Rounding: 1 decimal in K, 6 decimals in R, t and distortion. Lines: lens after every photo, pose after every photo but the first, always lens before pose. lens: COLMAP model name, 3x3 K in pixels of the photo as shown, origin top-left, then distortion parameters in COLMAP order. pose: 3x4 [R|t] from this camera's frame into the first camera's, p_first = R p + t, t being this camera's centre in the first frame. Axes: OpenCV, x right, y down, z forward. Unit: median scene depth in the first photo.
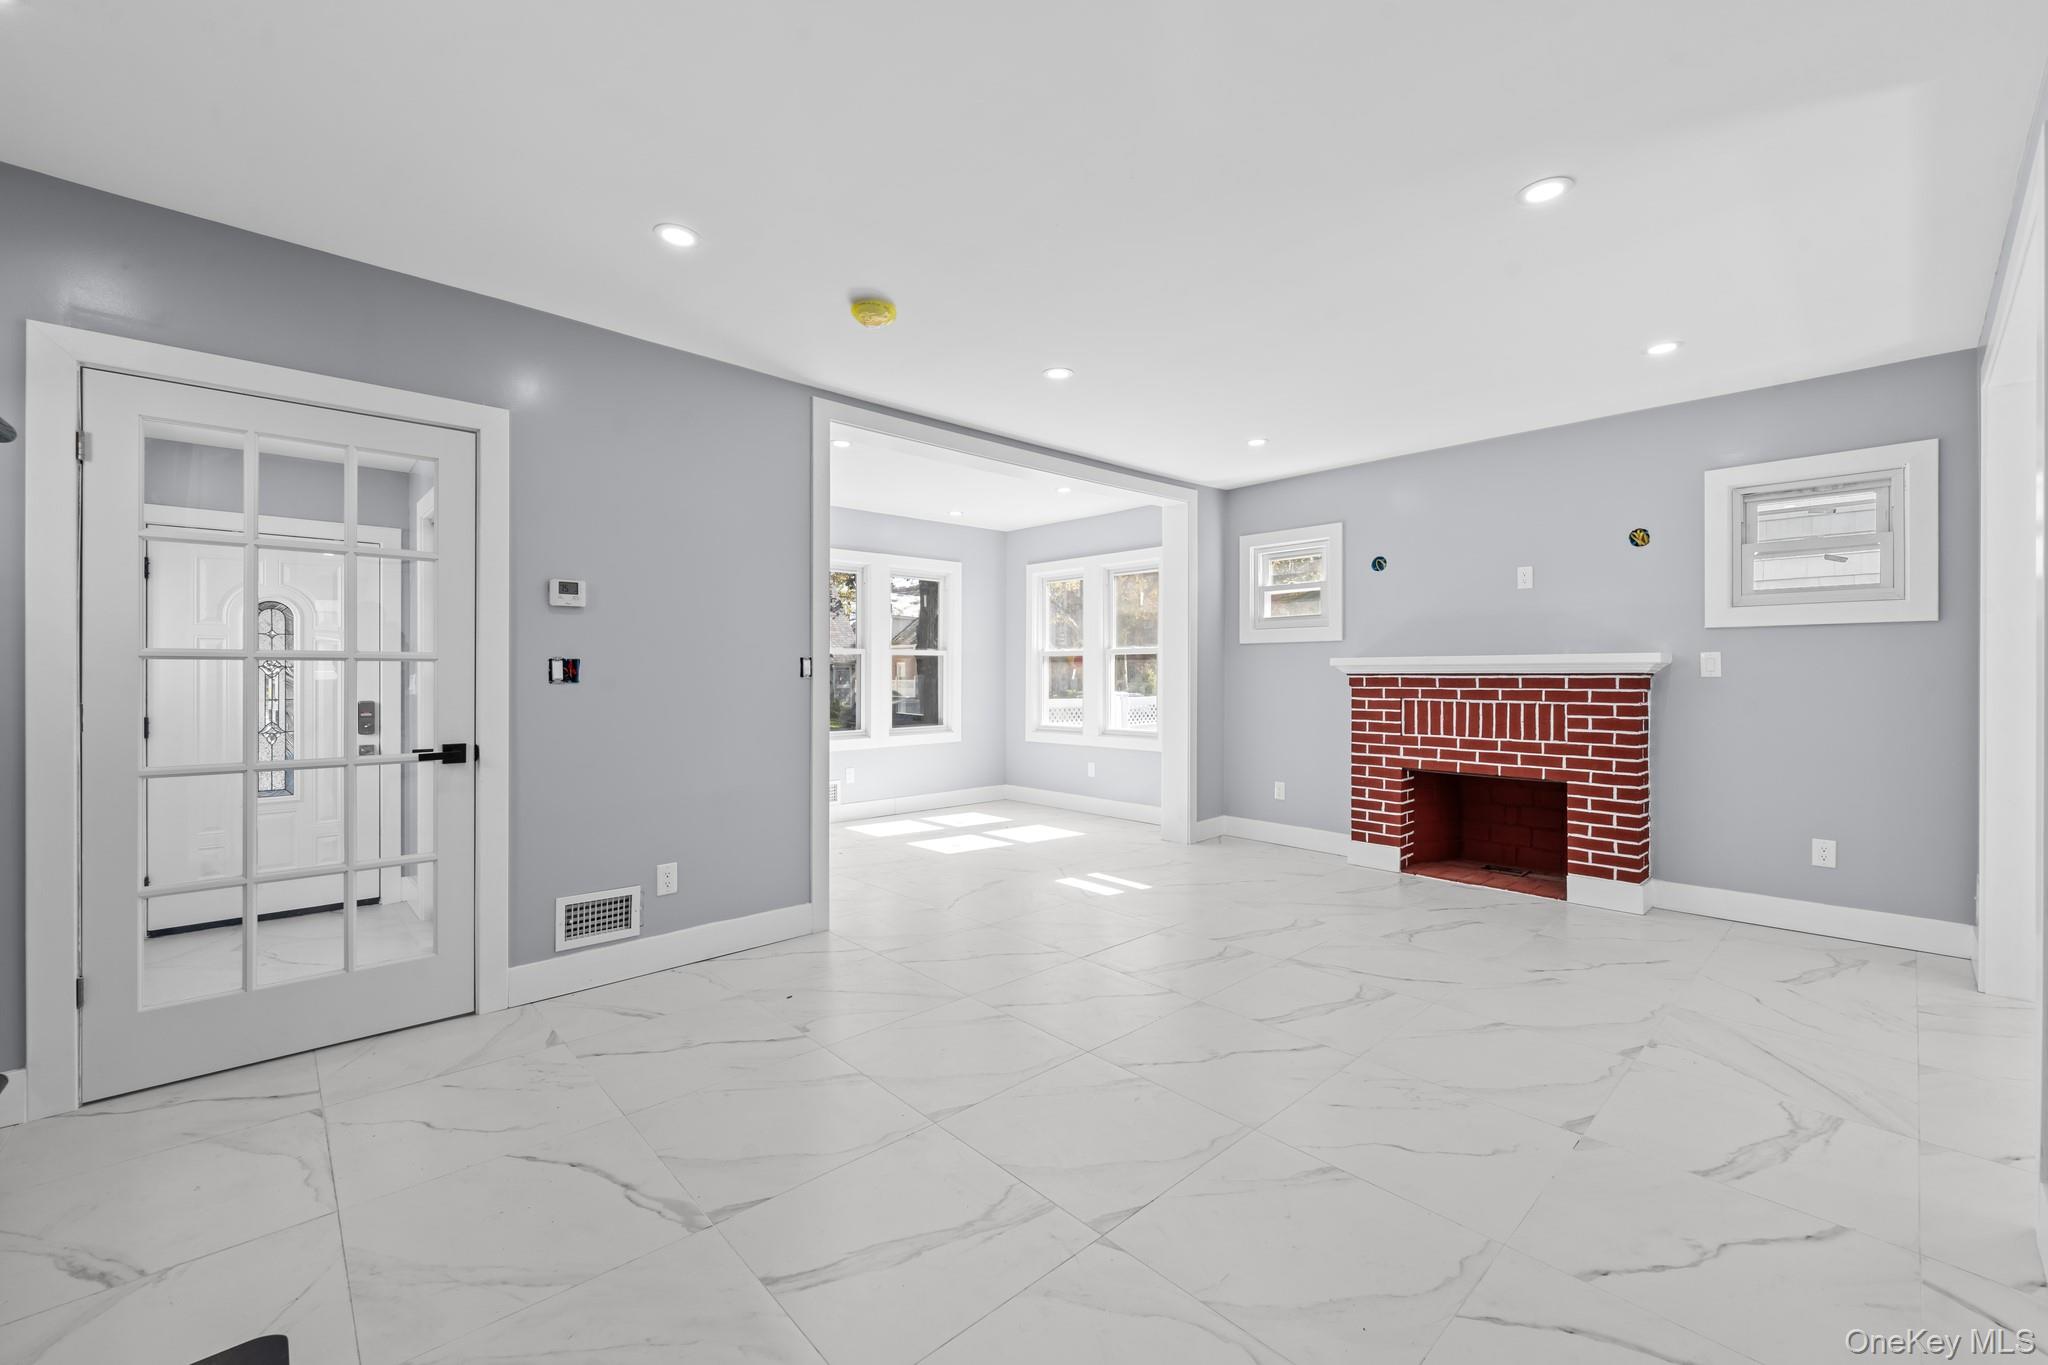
lens RADIAL K [[833.2, 0, 1028.8], [0, 833.2, 682.0], [0, 0, 1]] dist [0.001857, -0.000700]
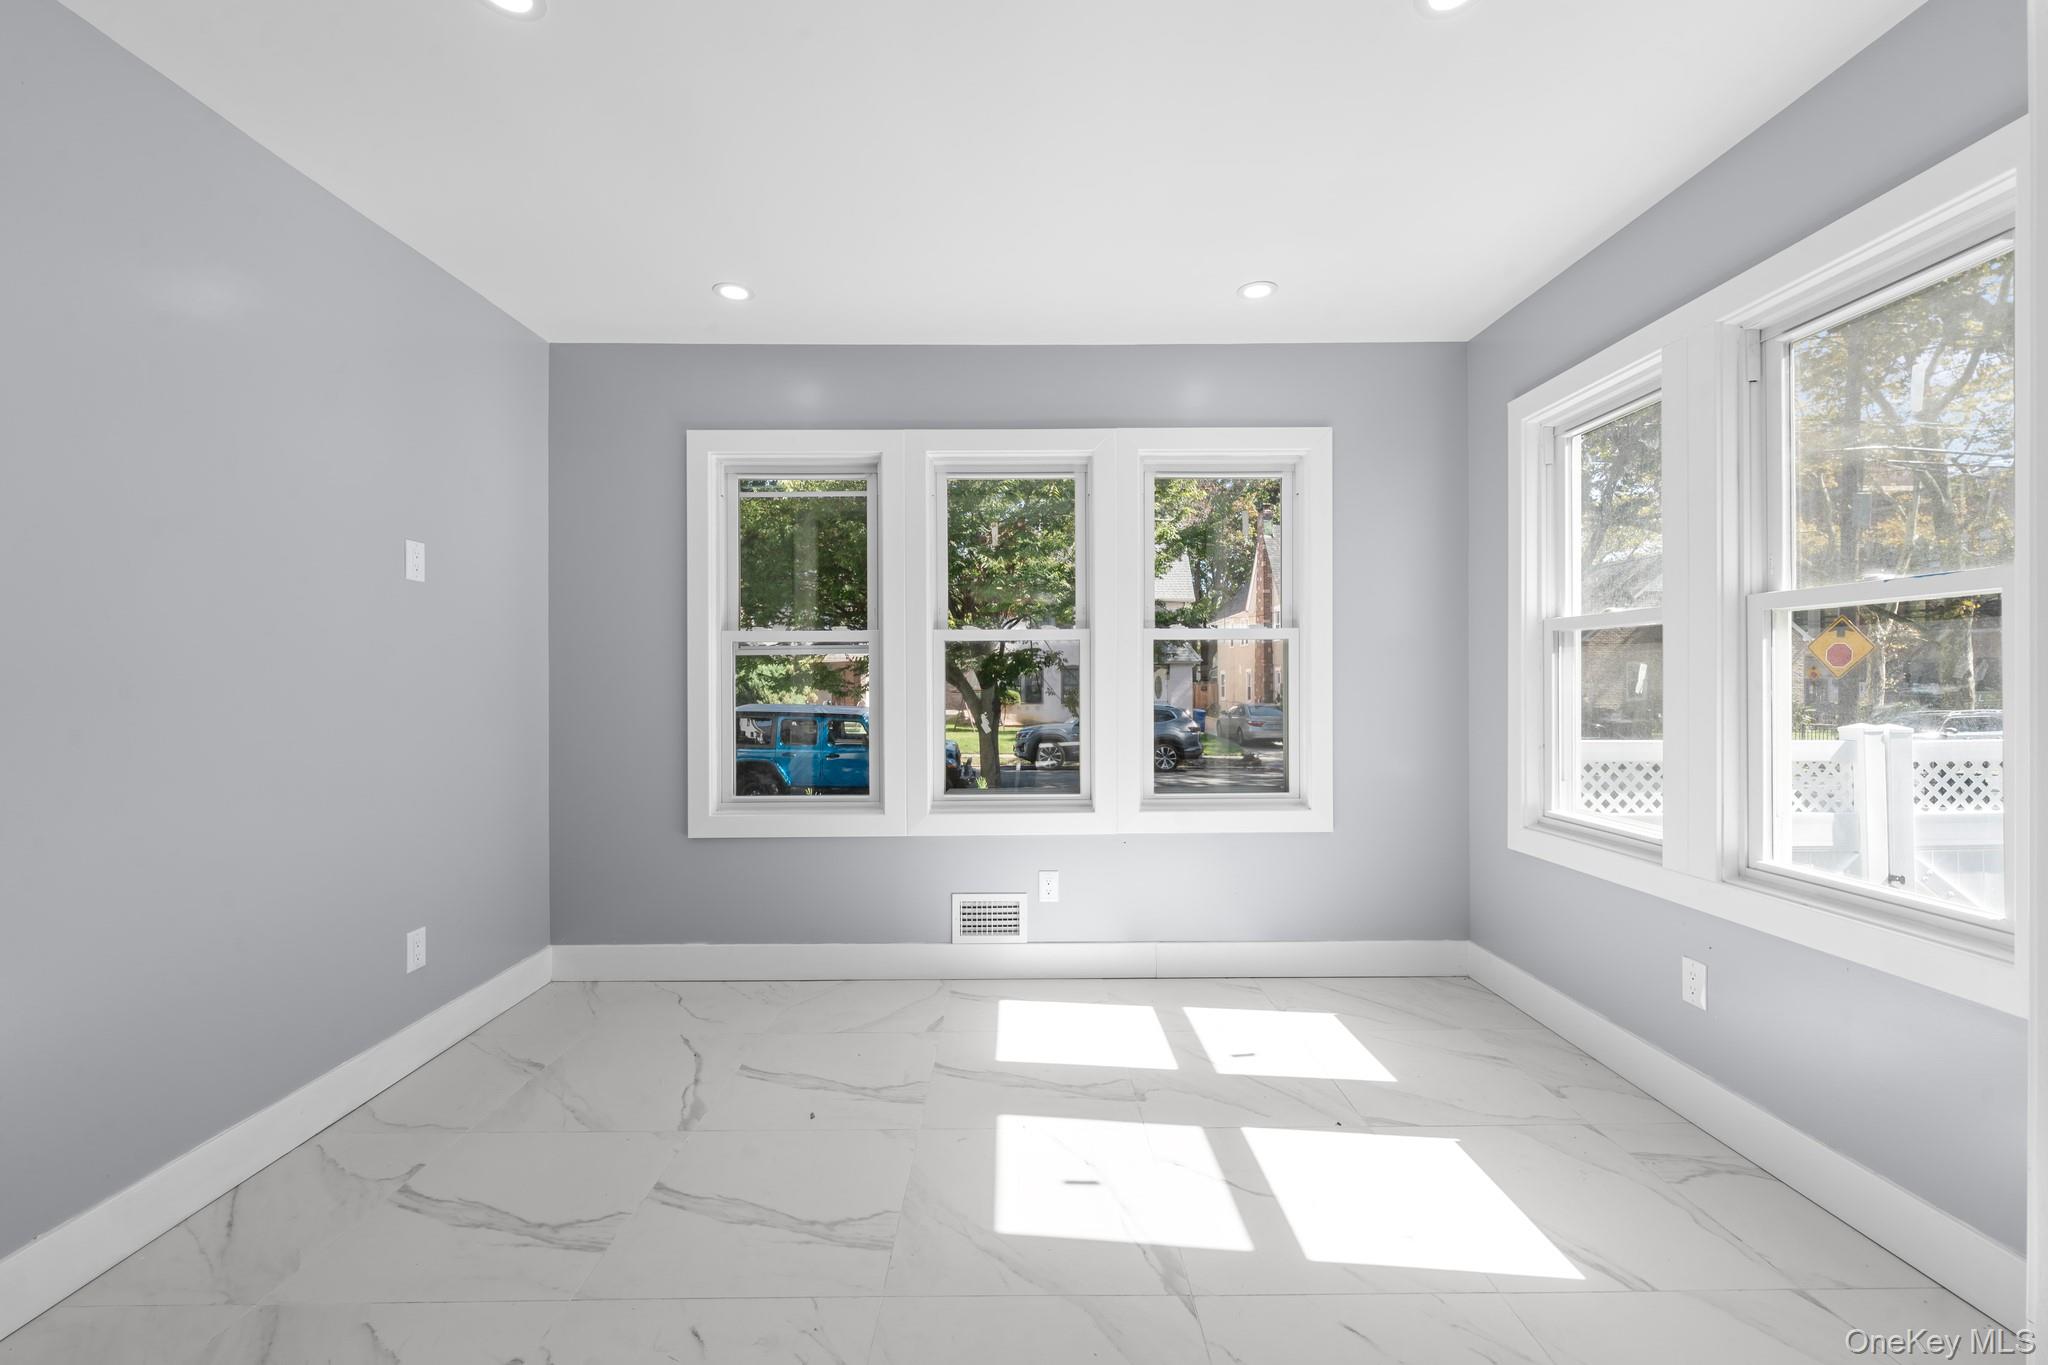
lens RADIAL K [[833.2, 0, 1009.7], [0, 833.2, 676.2], [0, 0, 1]] dist [0.001857, -0.000700]
pose [[0.712406, -0.009008, -0.701709, 0.110718], [0.005689, 0.999959, -0.007061, -0.009176], [0.701744, 0.001039, 0.712428, 0.584165]]
